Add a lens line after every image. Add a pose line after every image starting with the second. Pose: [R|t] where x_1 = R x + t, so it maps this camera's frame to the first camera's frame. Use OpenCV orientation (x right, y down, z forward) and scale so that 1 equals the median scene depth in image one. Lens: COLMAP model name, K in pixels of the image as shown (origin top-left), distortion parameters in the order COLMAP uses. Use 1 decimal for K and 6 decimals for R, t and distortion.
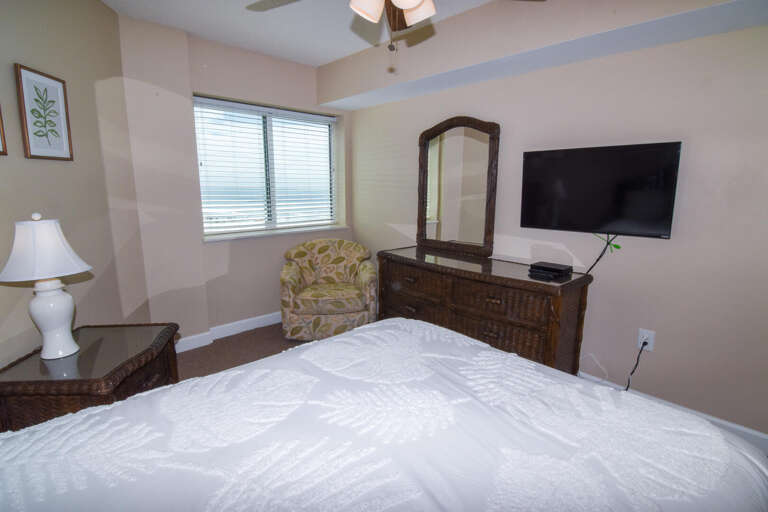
lens RADIAL K [[373.9, 0, 381.1], [0, 373.9, 253.4], [0, 0, 1]] dist [-0.002220, -0.001316]
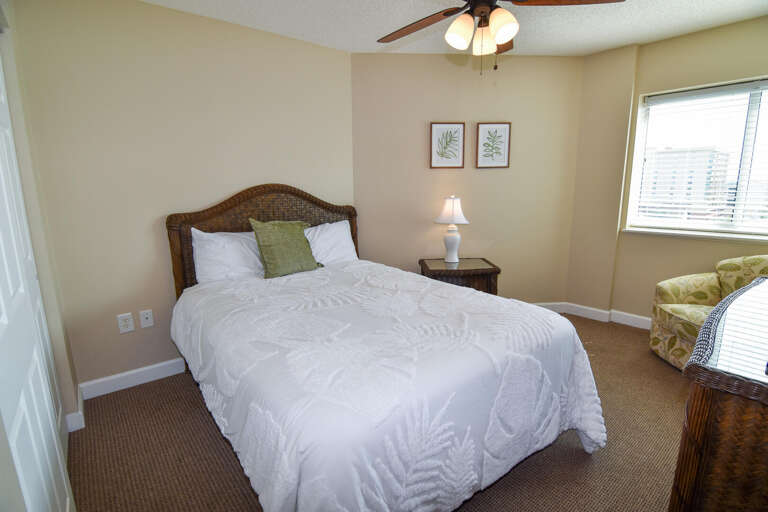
lens RADIAL K [[373.9, 0, 385.8], [0, 373.9, 253.6], [0, 0, 1]] dist [-0.002220, -0.001316]
pose [[-0.047206, 0.189760, -0.980695, 1.125796], [-0.164583, 0.966893, 0.195012, -0.115373], [0.985233, 0.170611, -0.014412, 0.586357]]
